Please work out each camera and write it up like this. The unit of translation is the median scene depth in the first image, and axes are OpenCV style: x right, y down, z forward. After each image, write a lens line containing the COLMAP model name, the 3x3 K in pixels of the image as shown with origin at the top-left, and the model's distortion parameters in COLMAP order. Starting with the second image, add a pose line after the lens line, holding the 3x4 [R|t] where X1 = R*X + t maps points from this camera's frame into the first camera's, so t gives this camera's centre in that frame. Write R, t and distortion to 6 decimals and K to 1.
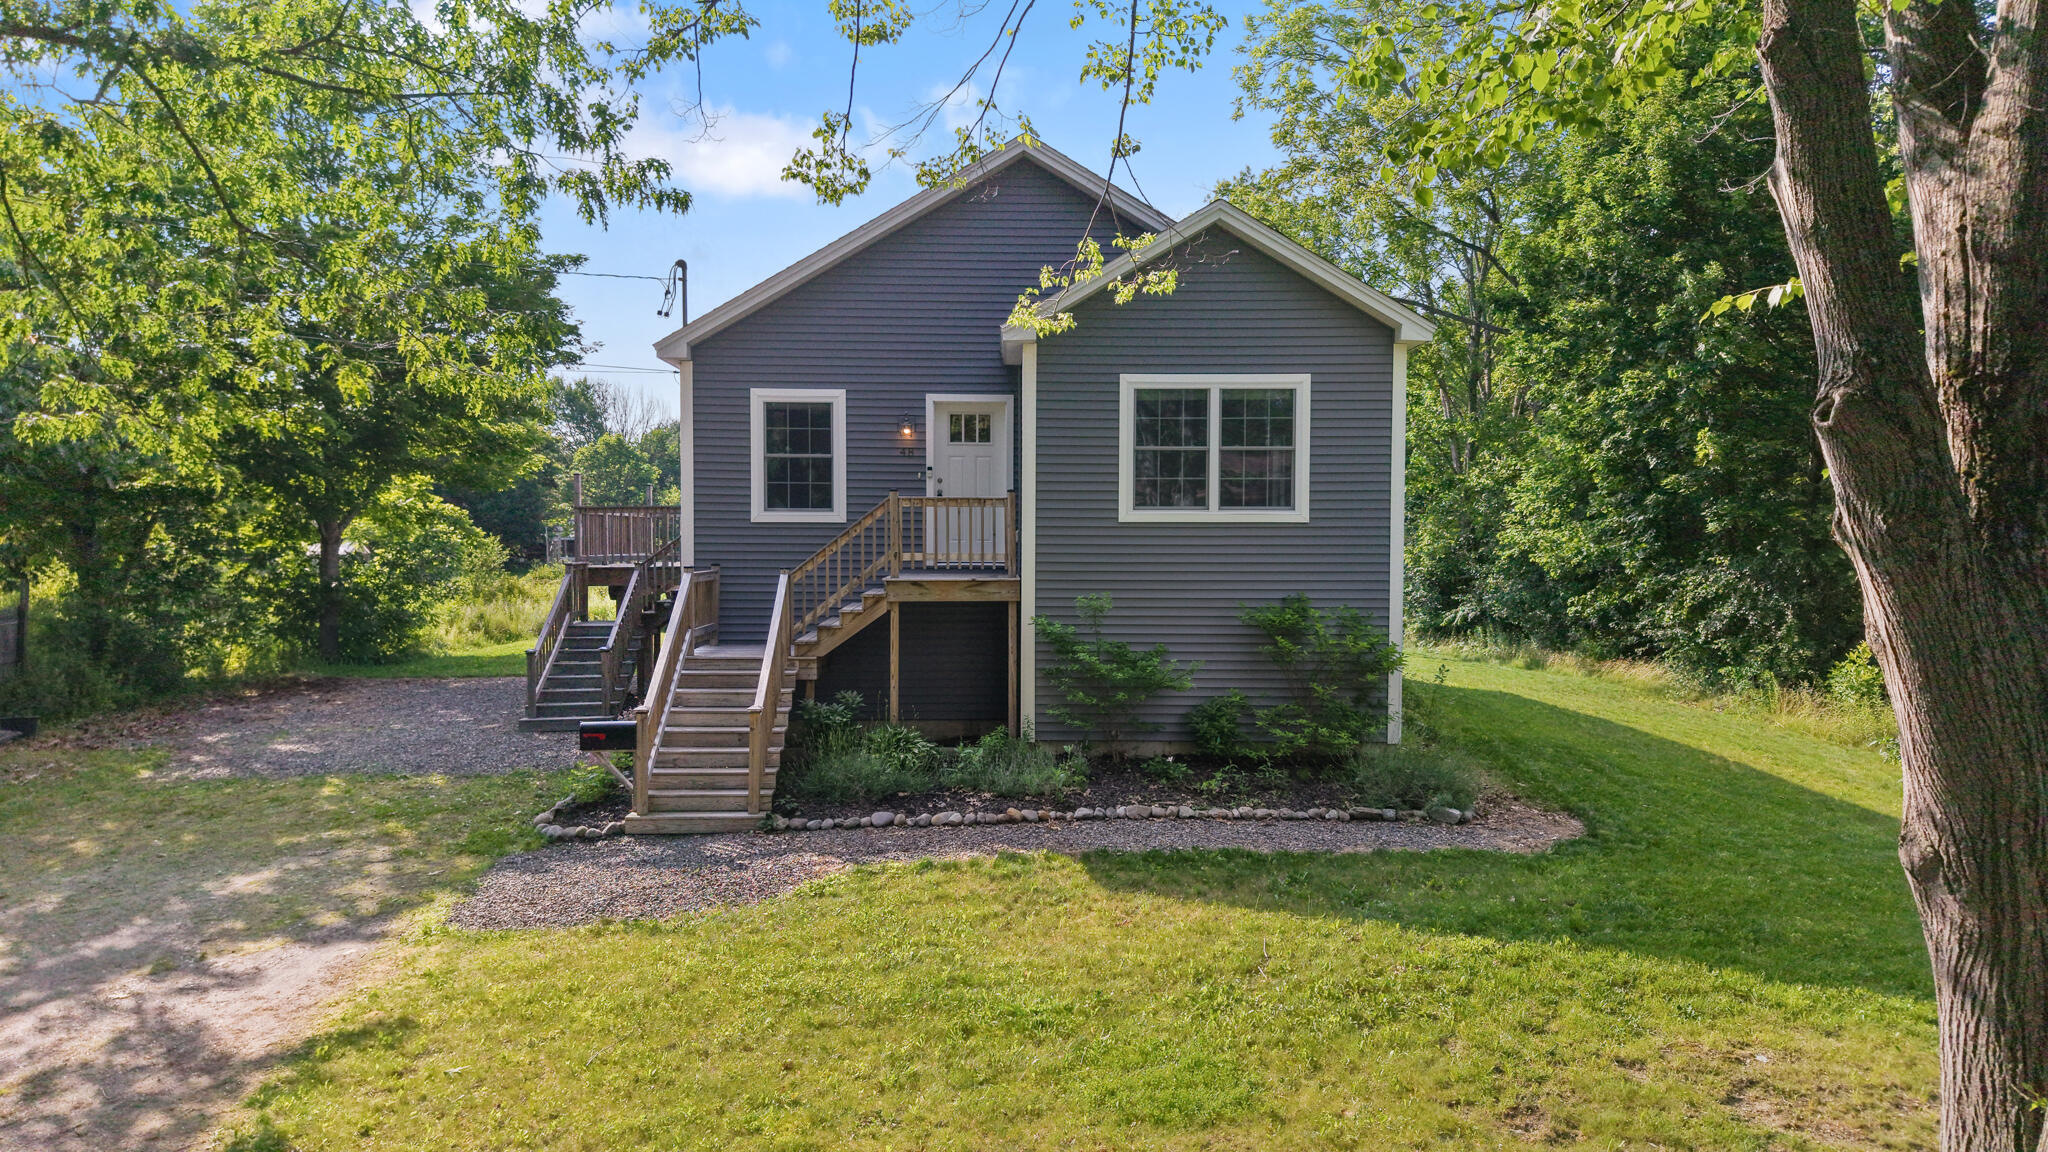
lens RADIAL K [[1402.3, 0, 1013.5], [0, 1402.3, 561.0], [0, 0, 1]] dist [0.024432, -0.029814]
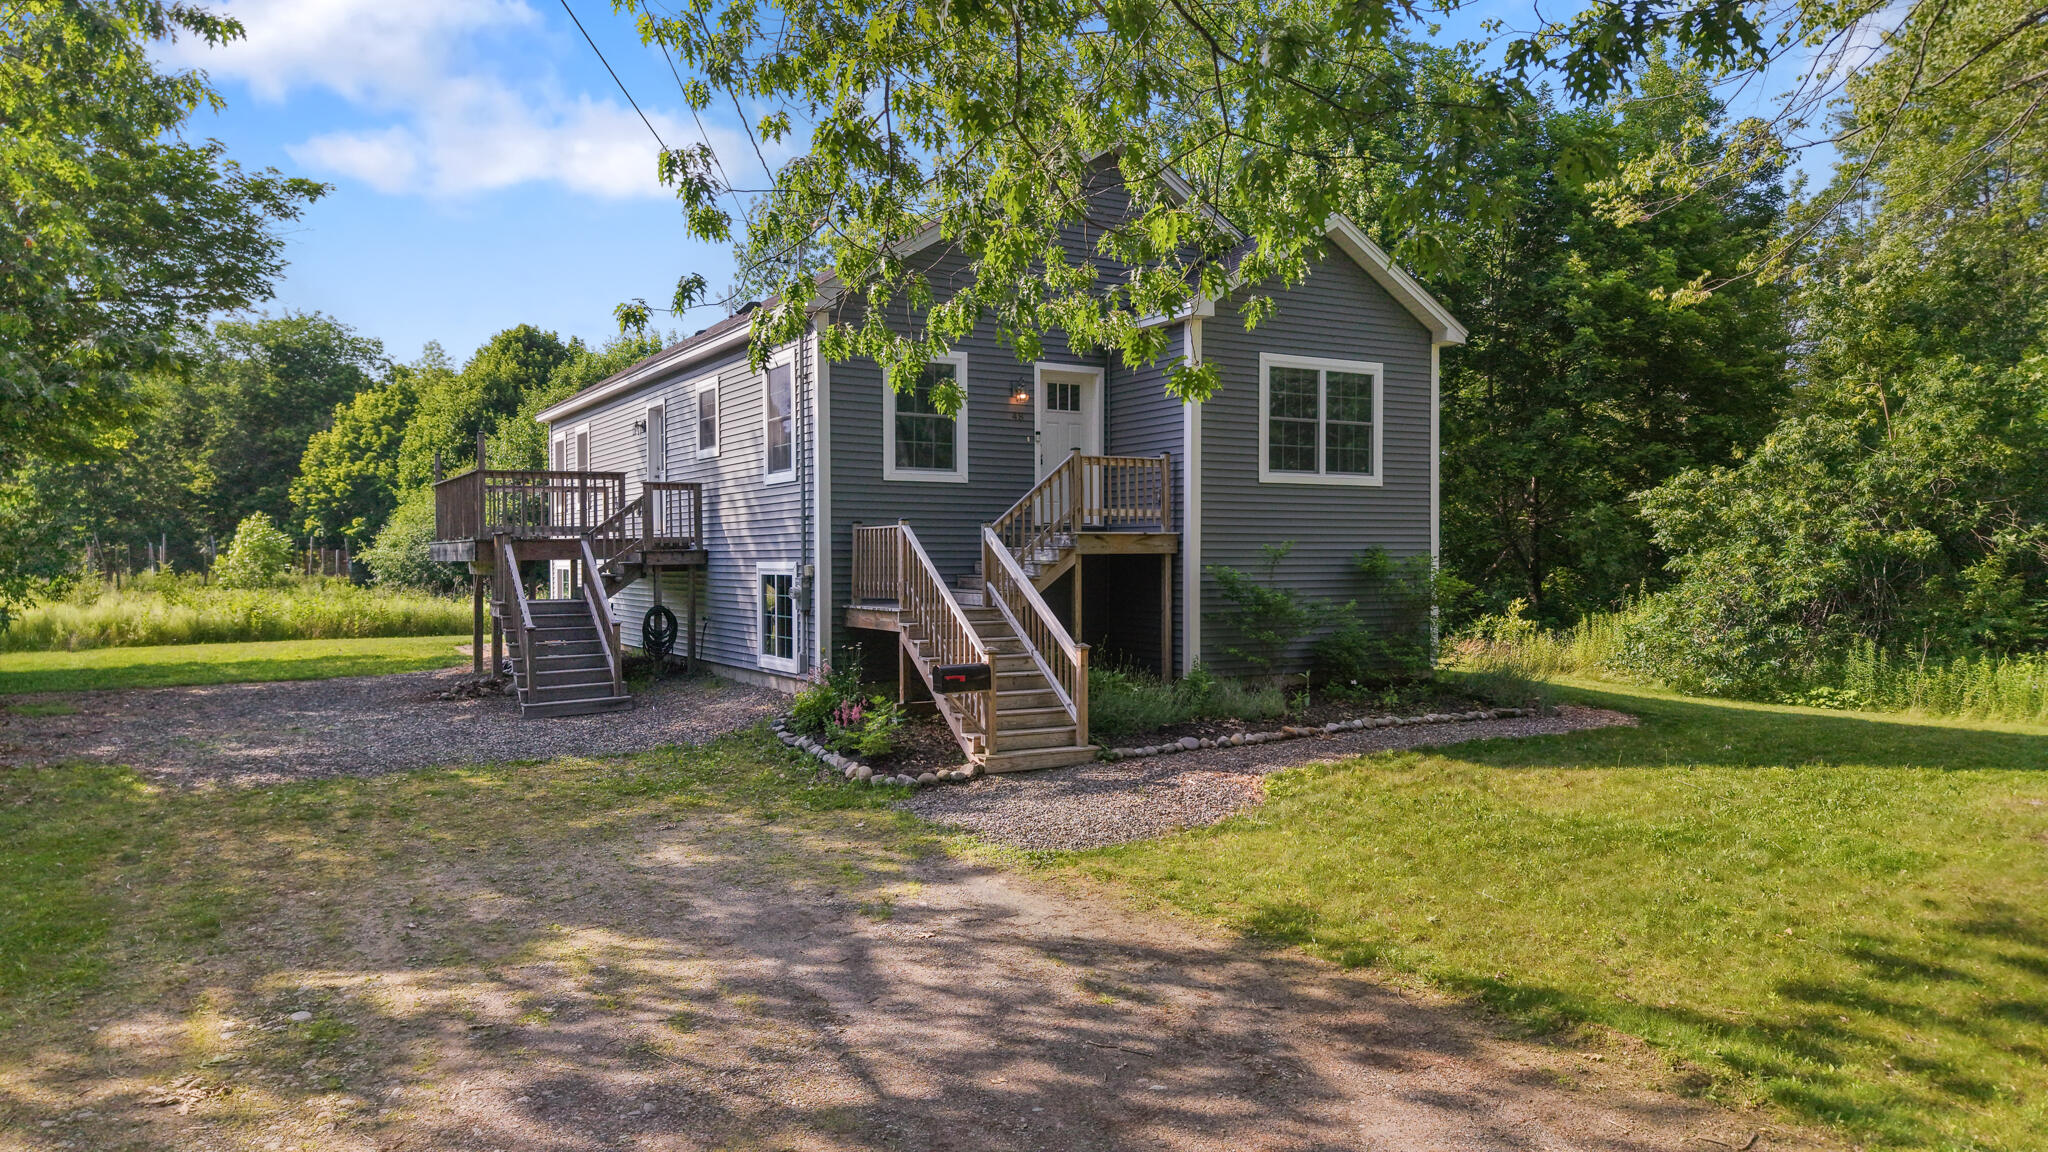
lens RADIAL K [[1402.3, 0, 1014.7], [0, 1402.3, 567.1], [0, 0, 1]] dist [0.024432, -0.029814]
pose [[0.870325, -0.007988, 0.492413, -0.662423], [0.013100, 0.999890, -0.006933, 0.046735], [-0.492303, 0.012484, 0.870334, 0.104472]]
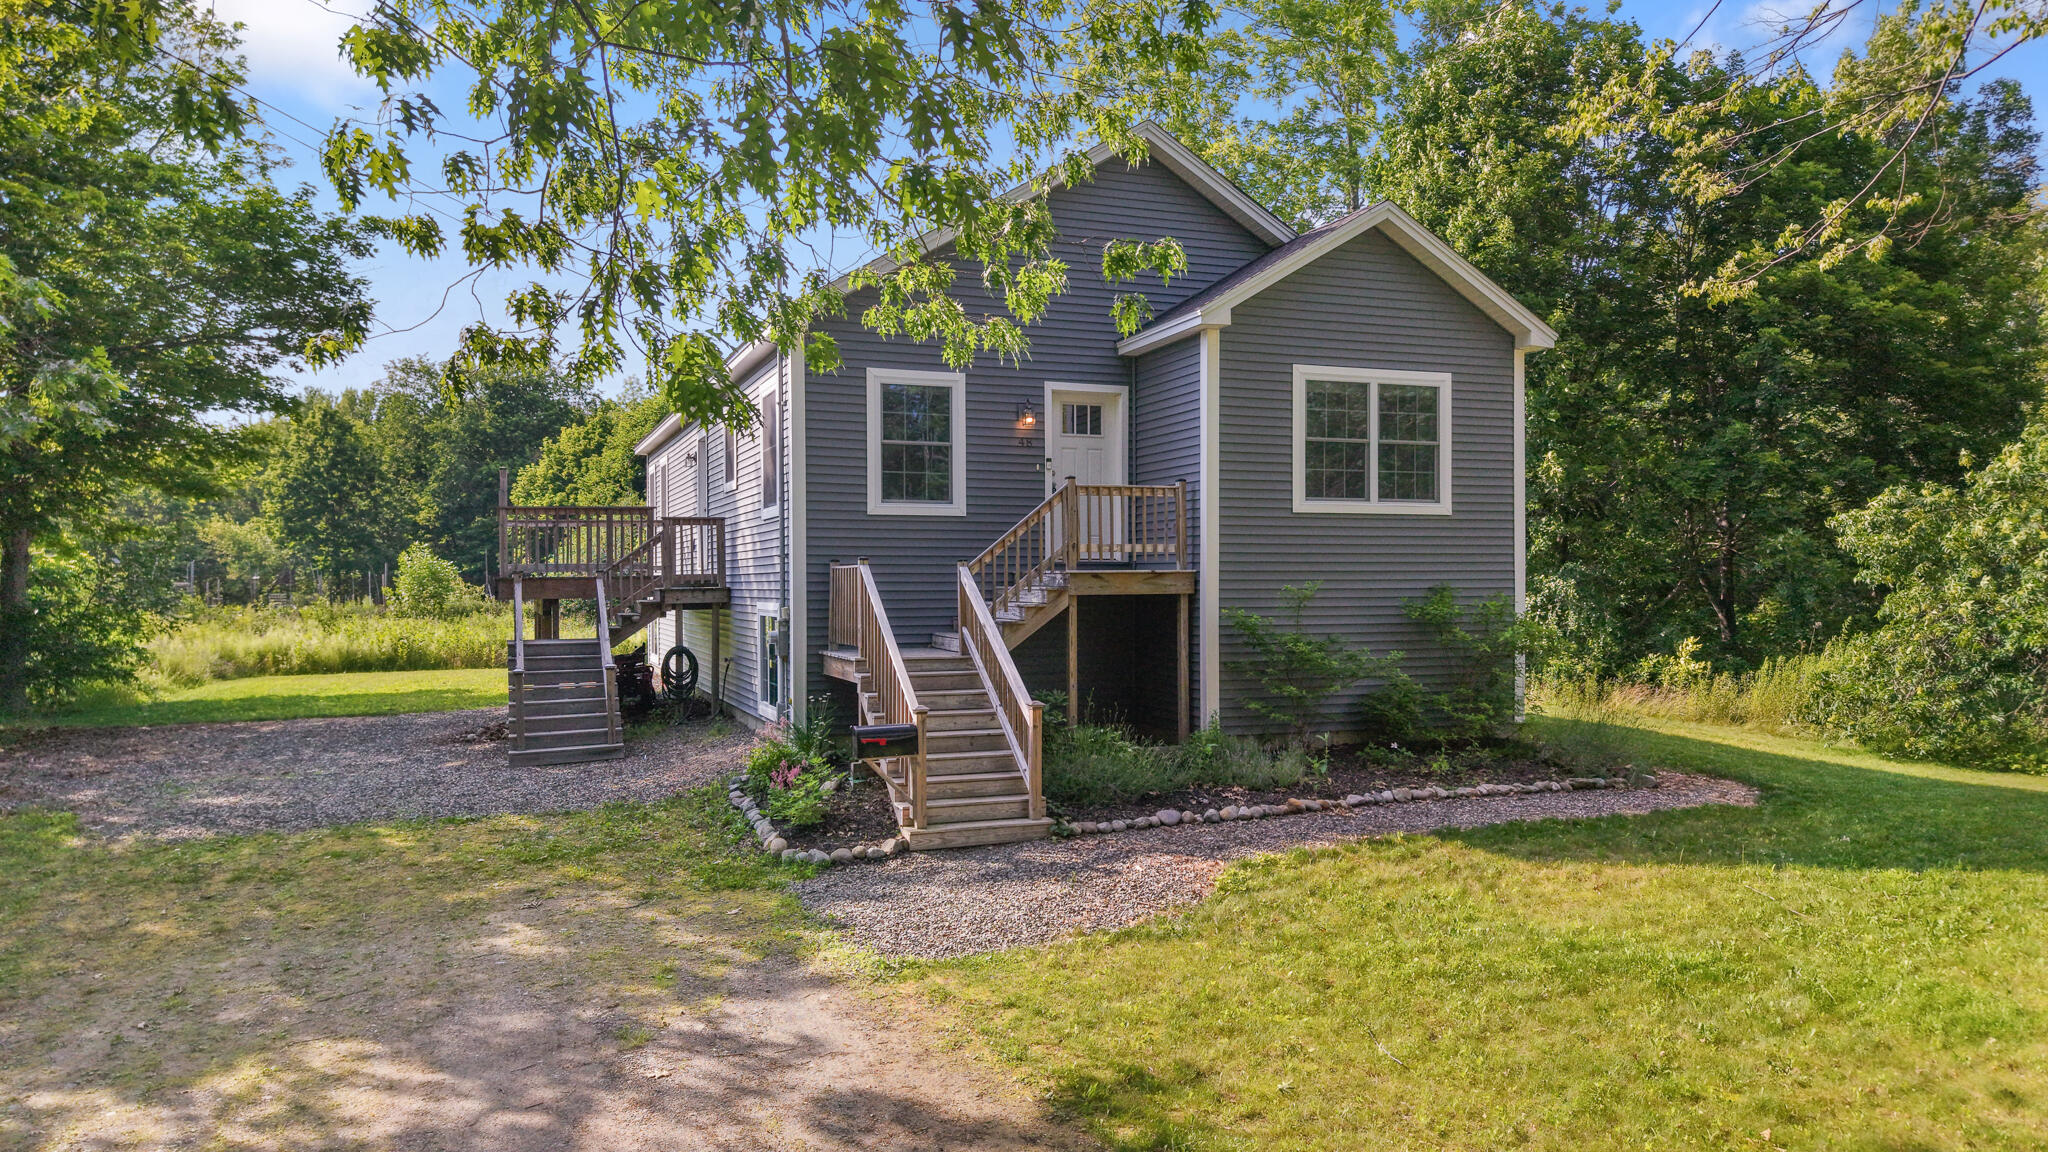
lens RADIAL K [[1402.3, 0, 1014.8], [0, 1402.3, 569.8], [0, 0, 1]] dist [0.024432, -0.029814]
pose [[0.938677, -0.003342, 0.344782, -0.457246], [0.012039, 0.999661, -0.023087, 0.033915], [-0.344588, 0.025823, 0.938399, 0.130446]]
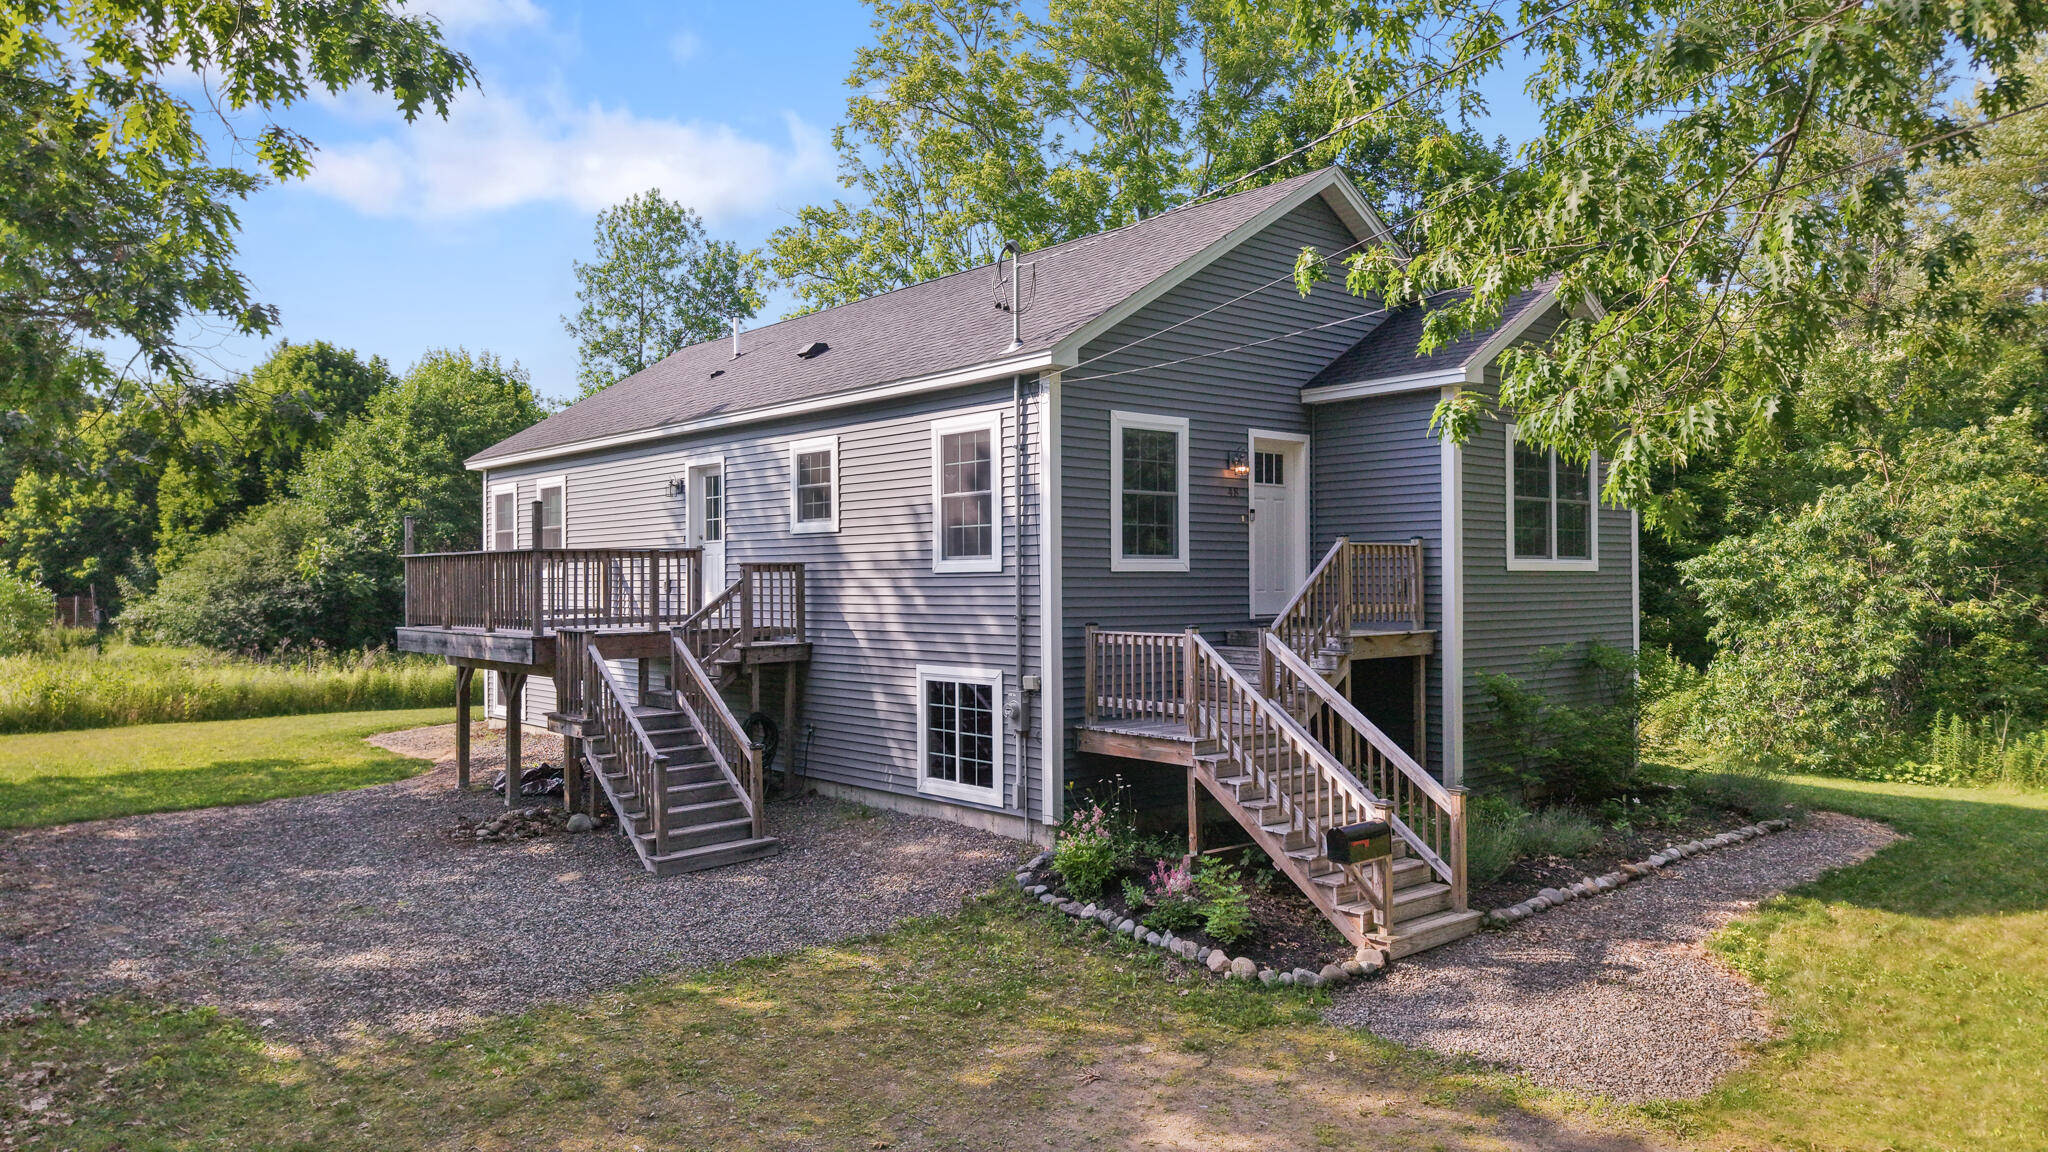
lens RADIAL K [[1402.3, 0, 1019.7], [0, 1402.3, 546.5], [0, 0, 1]] dist [0.024432, -0.029814]
pose [[0.761422, 0.009163, 0.648192, -0.847620], [0.018447, 0.999189, -0.035794, -0.015161], [-0.647994, 0.039211, 0.760635, 0.458312]]
